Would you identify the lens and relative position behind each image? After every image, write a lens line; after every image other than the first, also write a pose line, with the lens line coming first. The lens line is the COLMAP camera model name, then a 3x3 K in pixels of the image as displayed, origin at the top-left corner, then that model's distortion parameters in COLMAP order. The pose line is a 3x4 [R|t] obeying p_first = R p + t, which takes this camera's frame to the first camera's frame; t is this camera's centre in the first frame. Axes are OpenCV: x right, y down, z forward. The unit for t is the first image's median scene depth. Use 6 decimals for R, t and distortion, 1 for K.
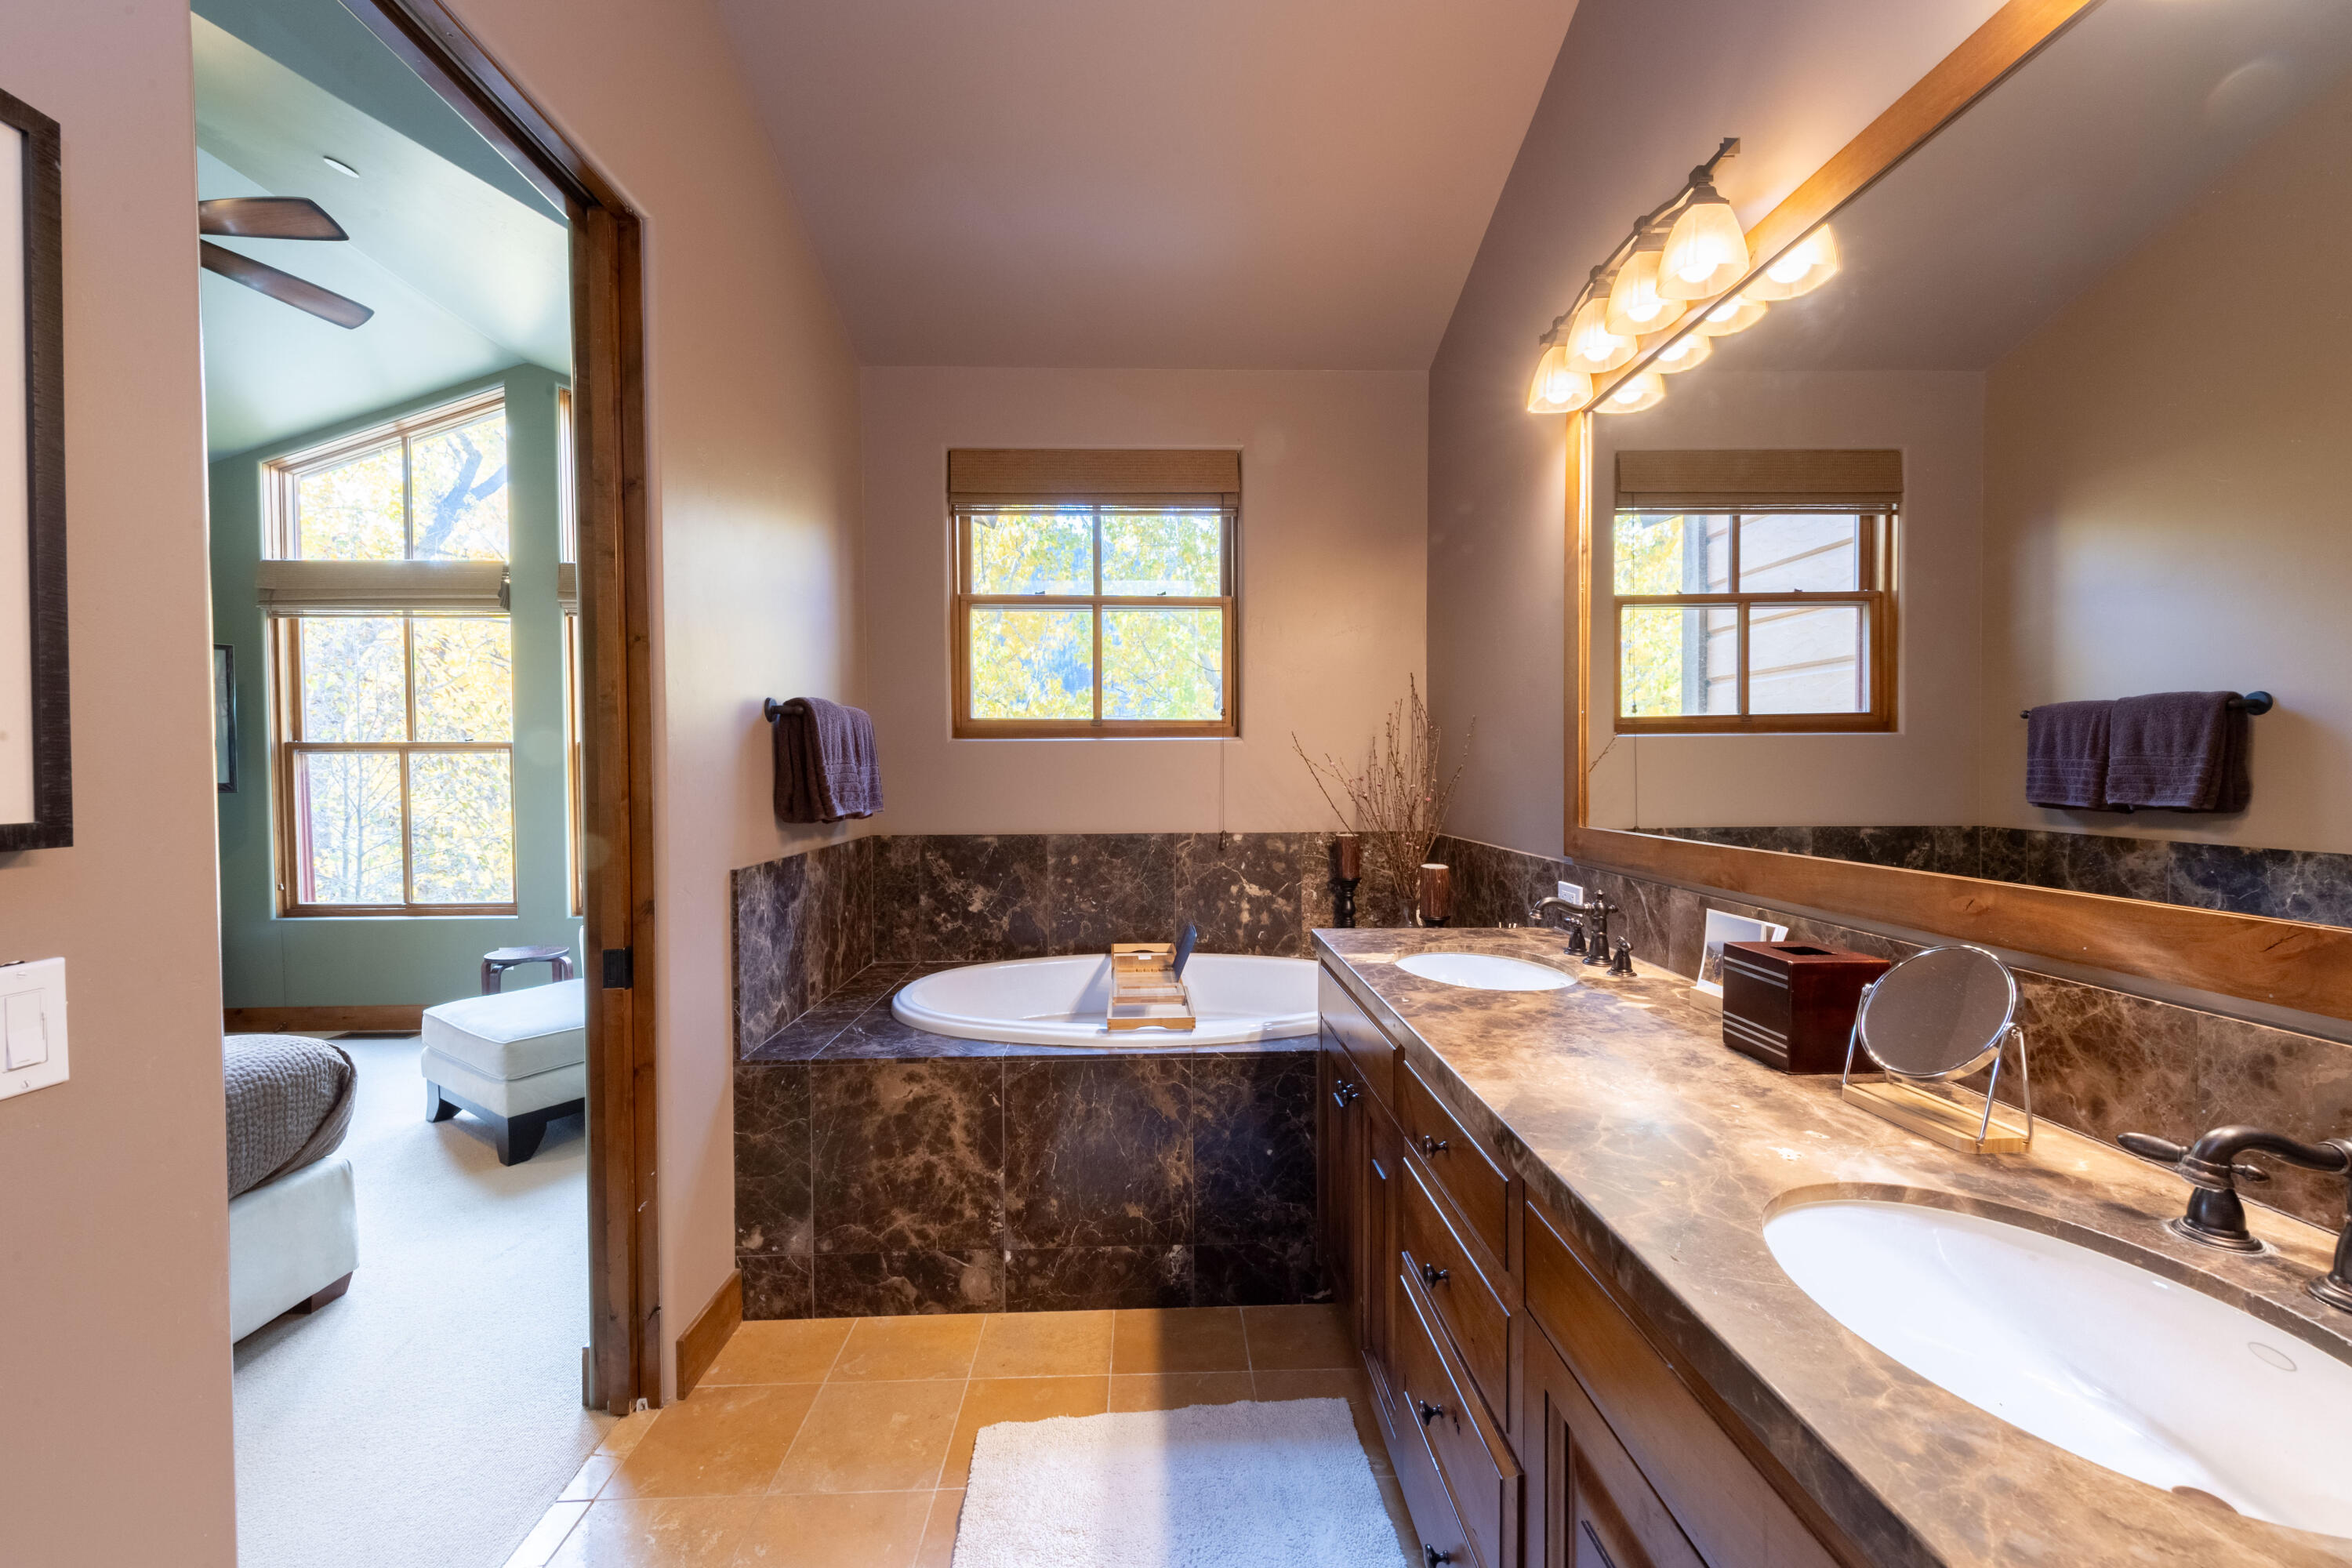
lens RADIAL K [[938.3, 0, 1176.0], [0, 938.3, 784.0], [0, 0, 1]] dist [0.002911, 0.000119]
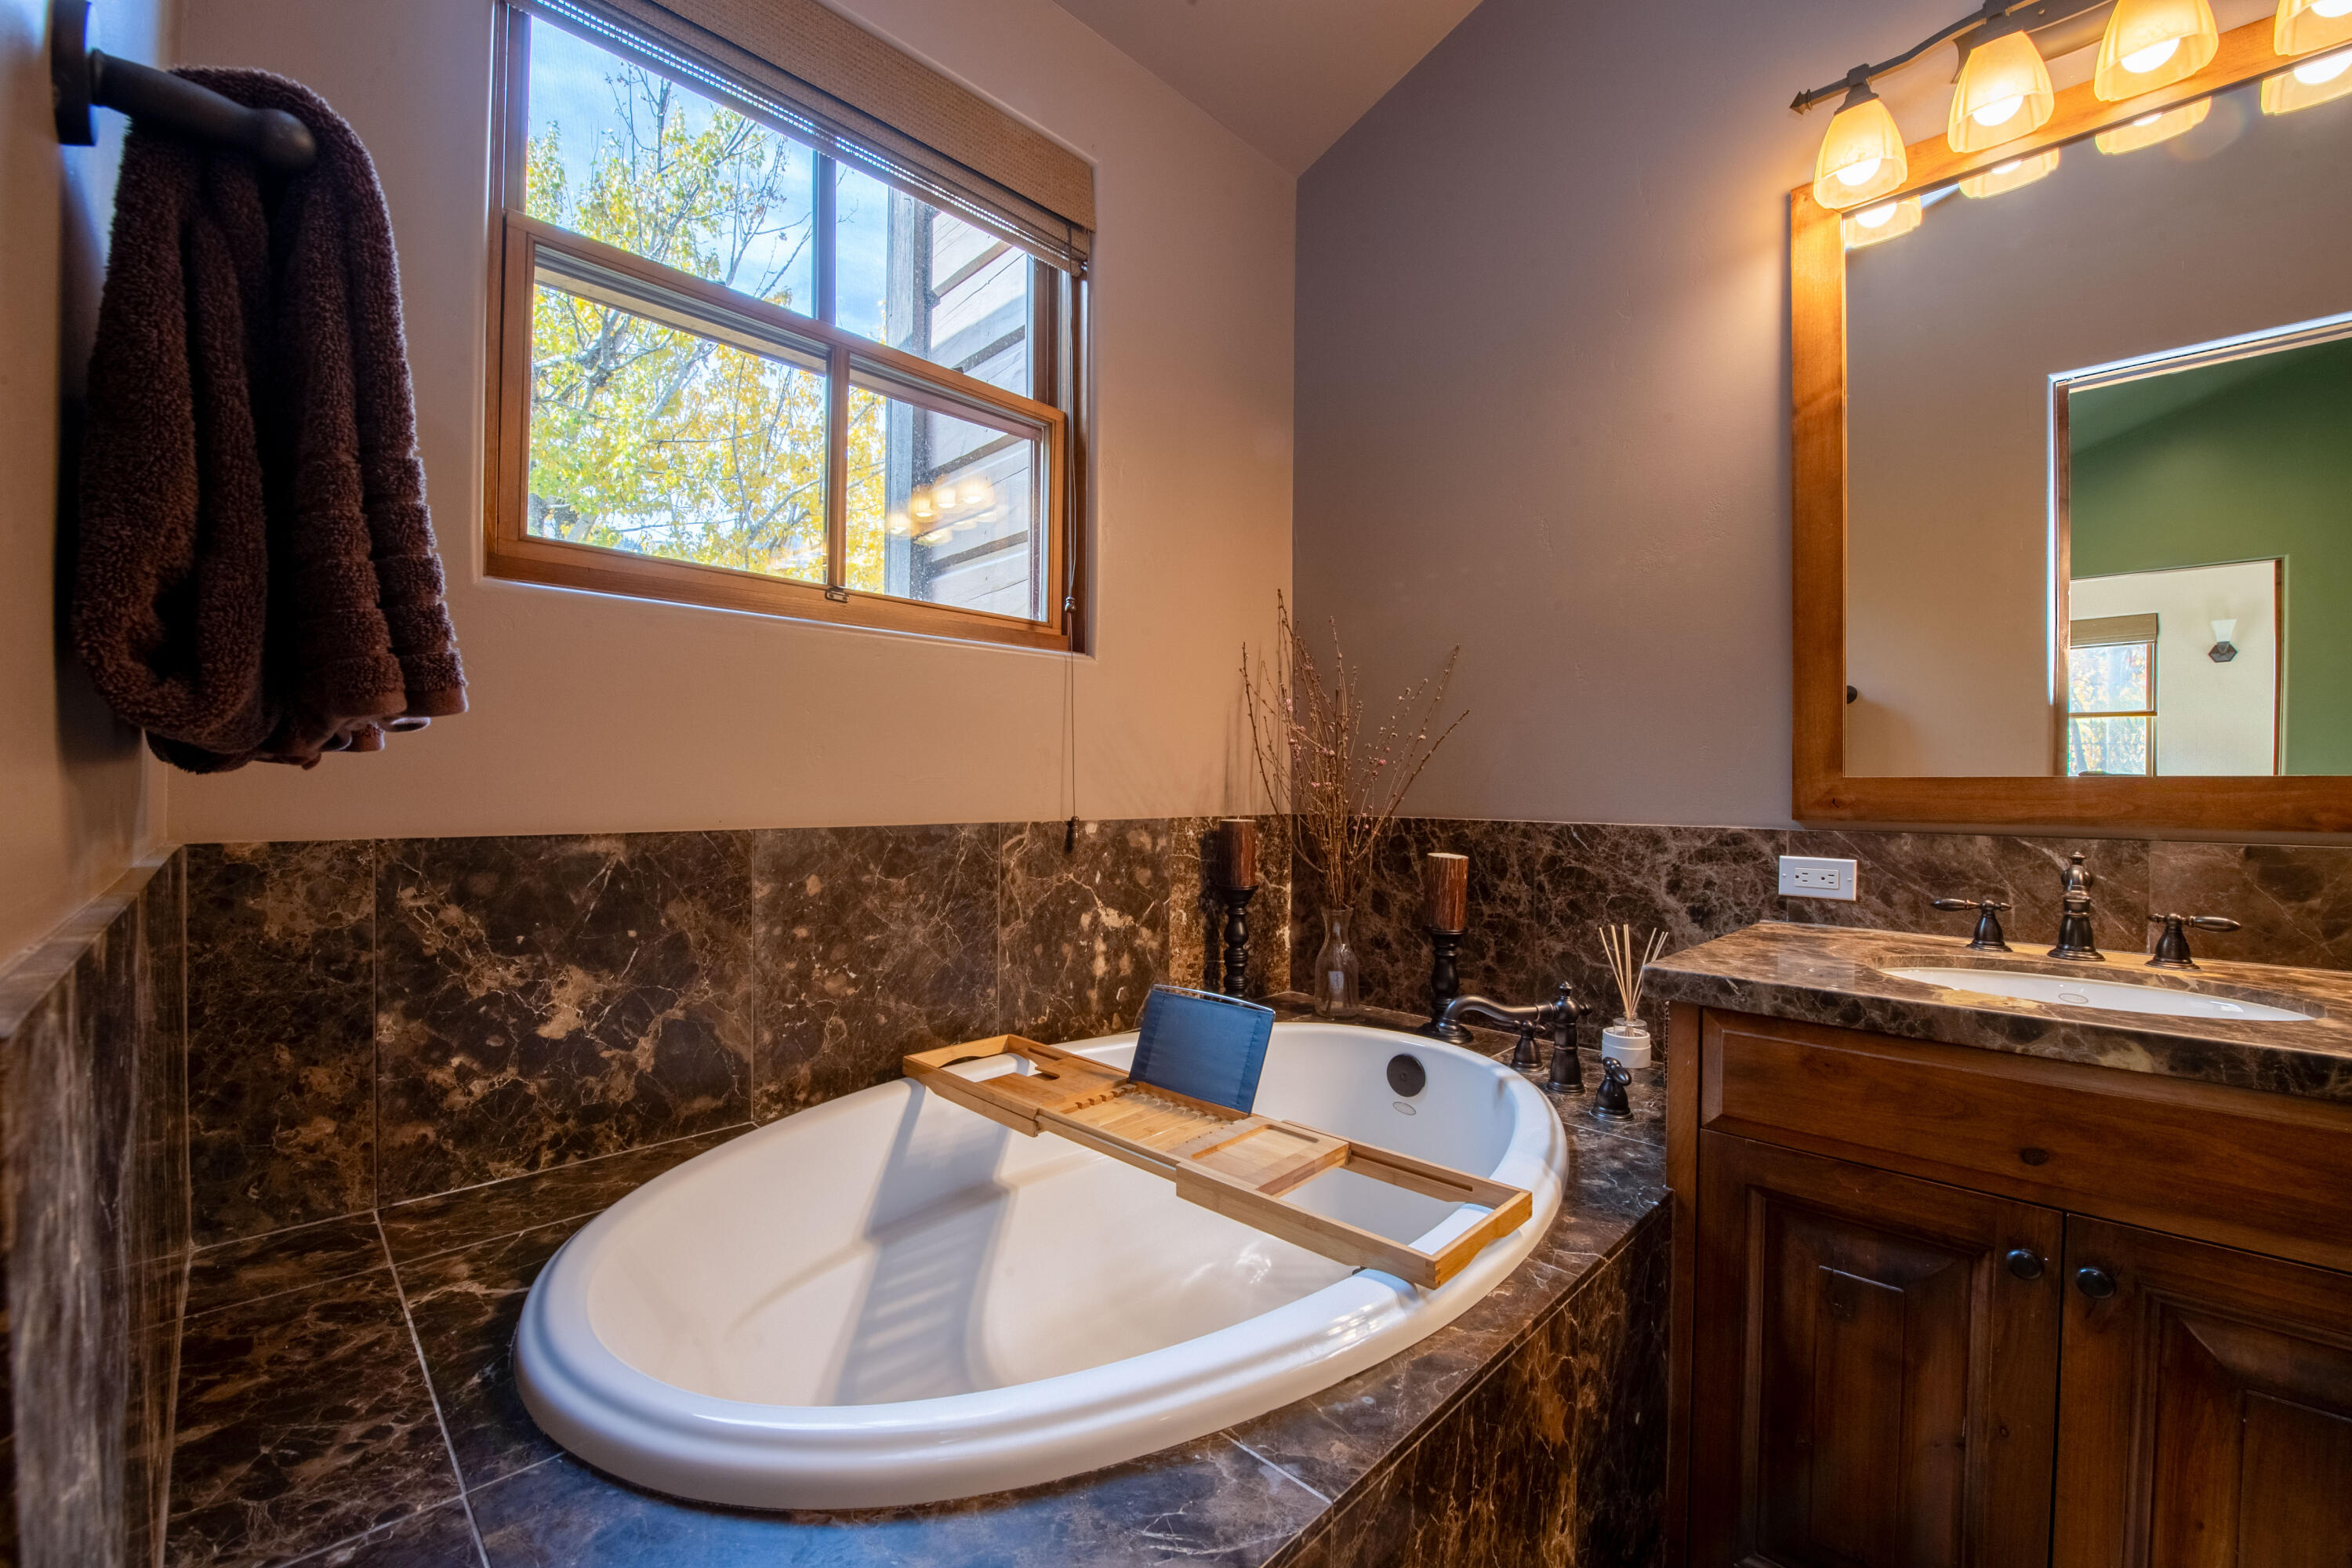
lens RADIAL K [[944.3, 0, 1176.0], [0, 944.3, 784.0], [0, 0, 1]] dist [-0.026855, -0.000108]
pose [[0.724412, 0.010722, 0.689284, -0.293701], [0.003985, 0.999797, -0.019740, 0.041847], [-0.689356, 0.017047, 0.724222, 0.551631]]
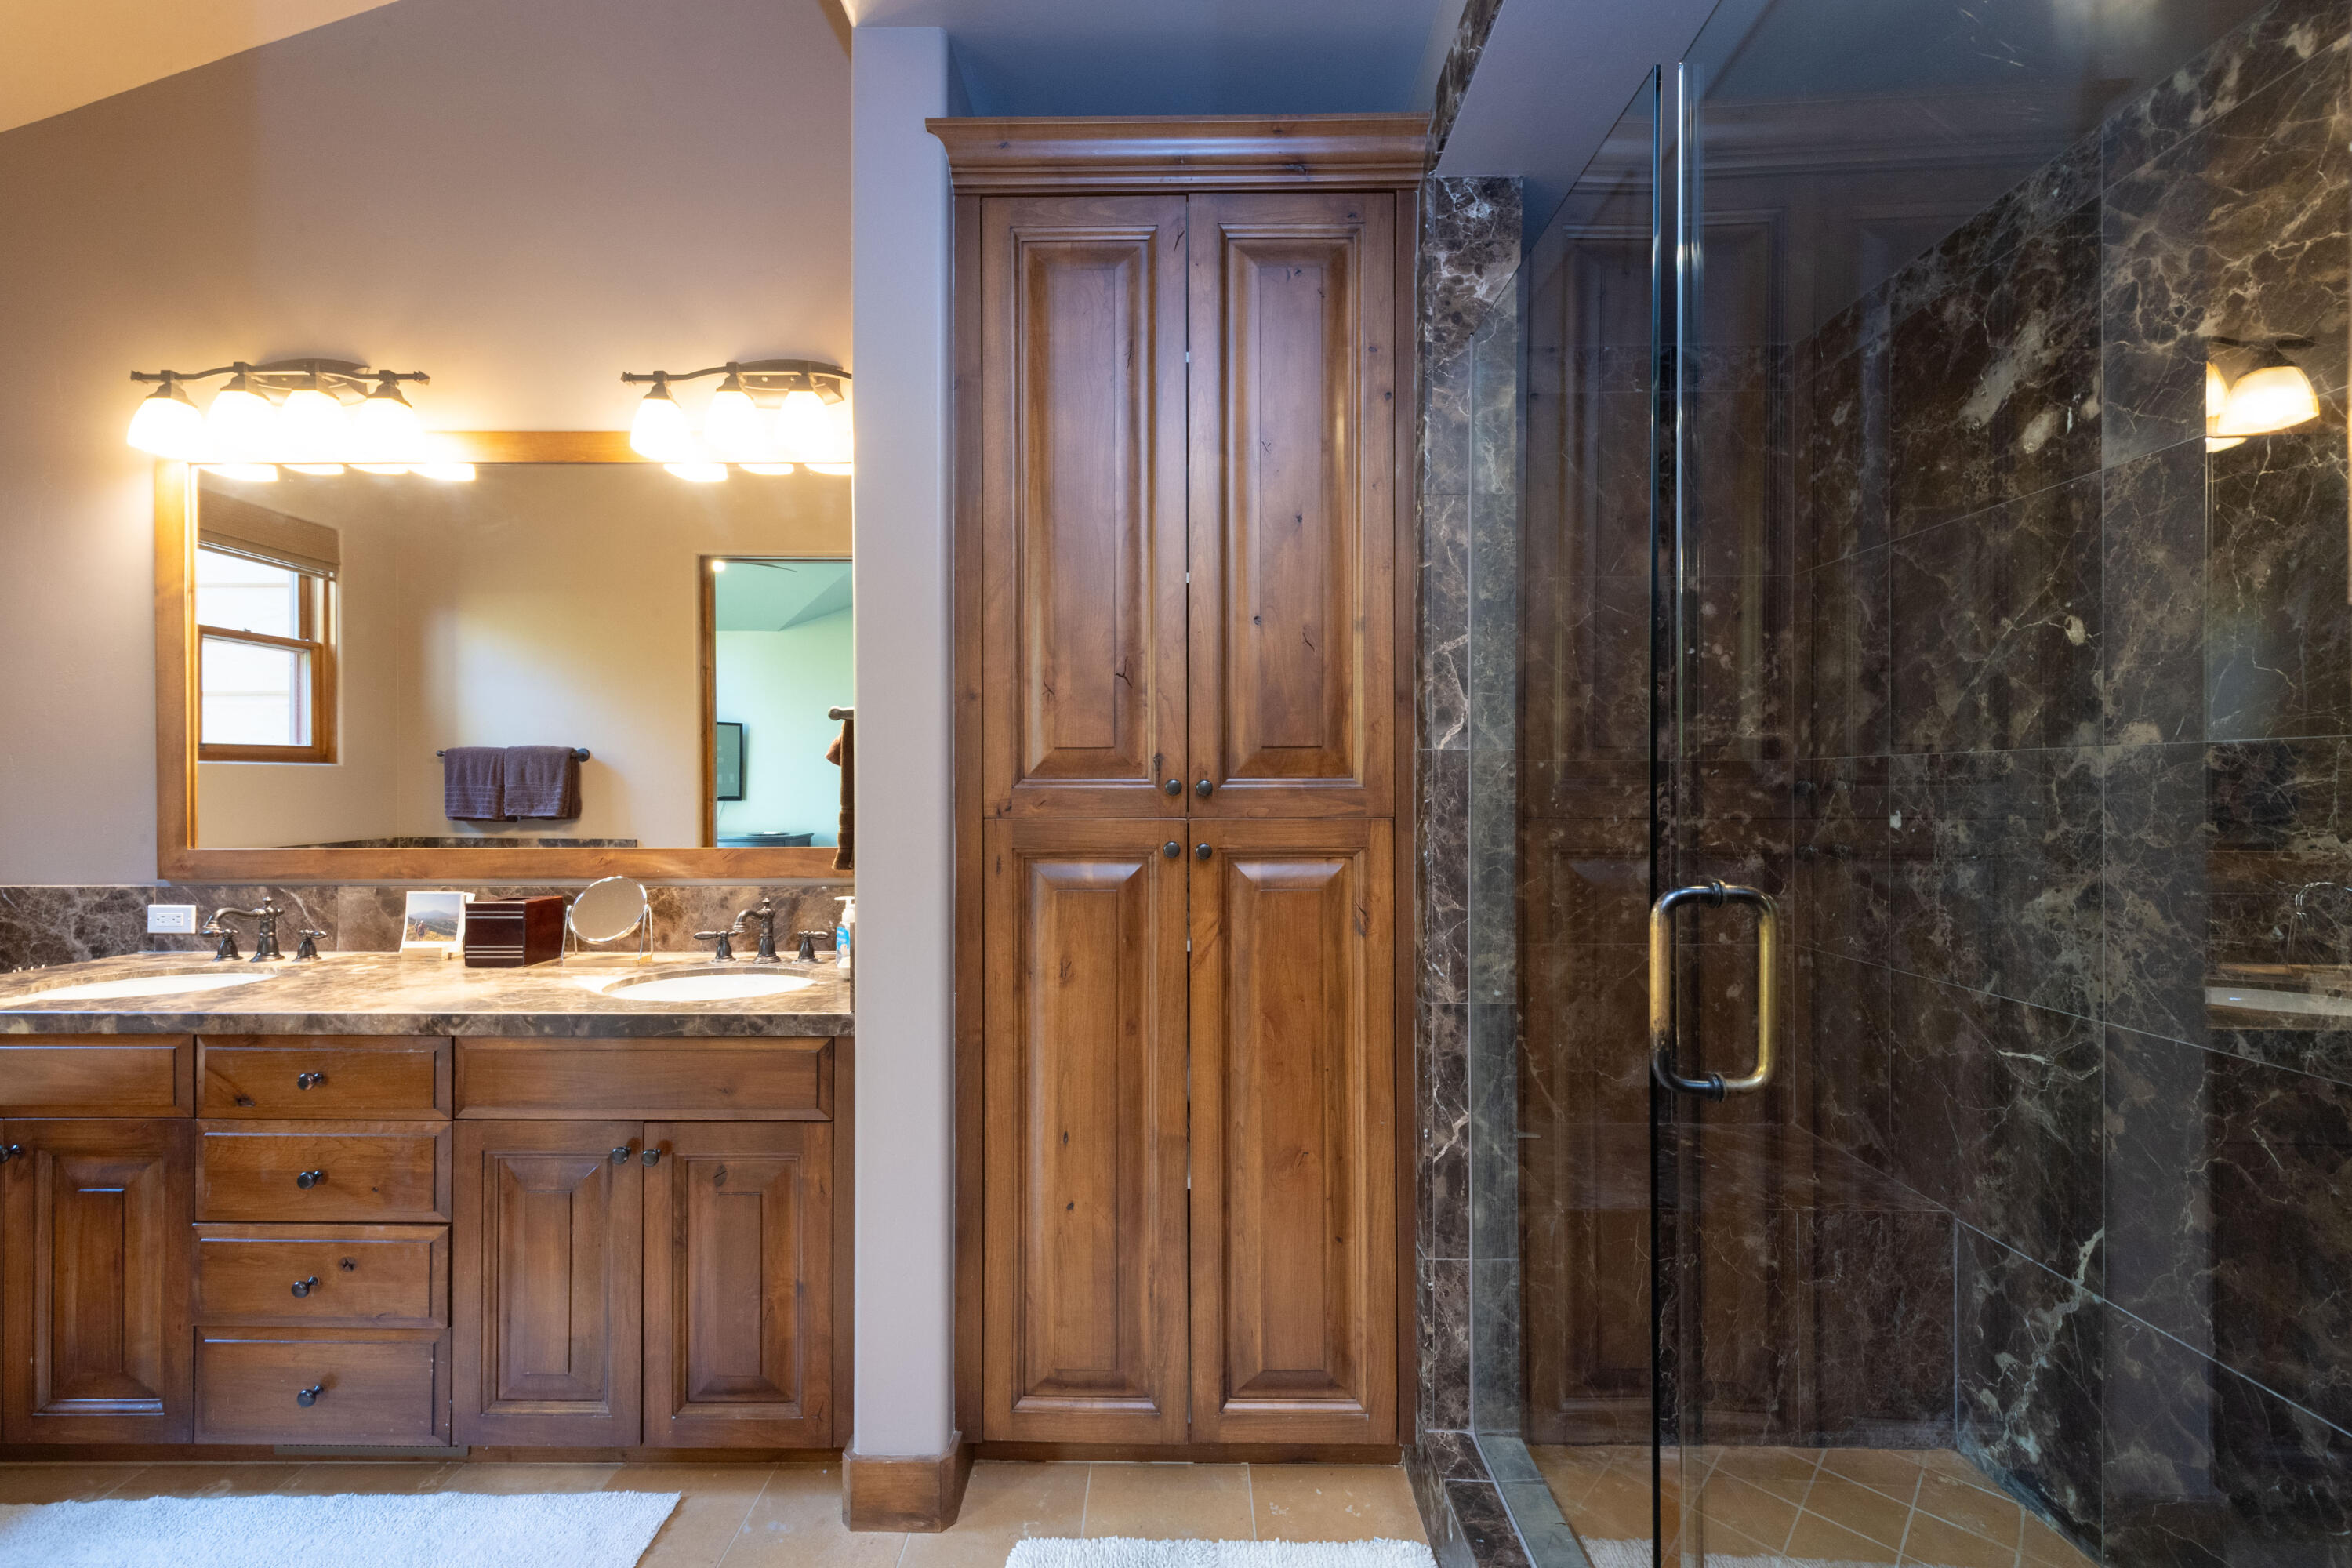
lens RADIAL K [[958.5, 0, 1176.0], [0, 958.5, 784.0], [0, 0, 1]] dist [-0.002764, -0.000268]
pose [[0.031830, 0.004902, 0.999481, -0.410754], [0.020901, 0.999766, -0.005569, 0.000562], [-0.999275, 0.021067, 0.031720, -0.105339]]
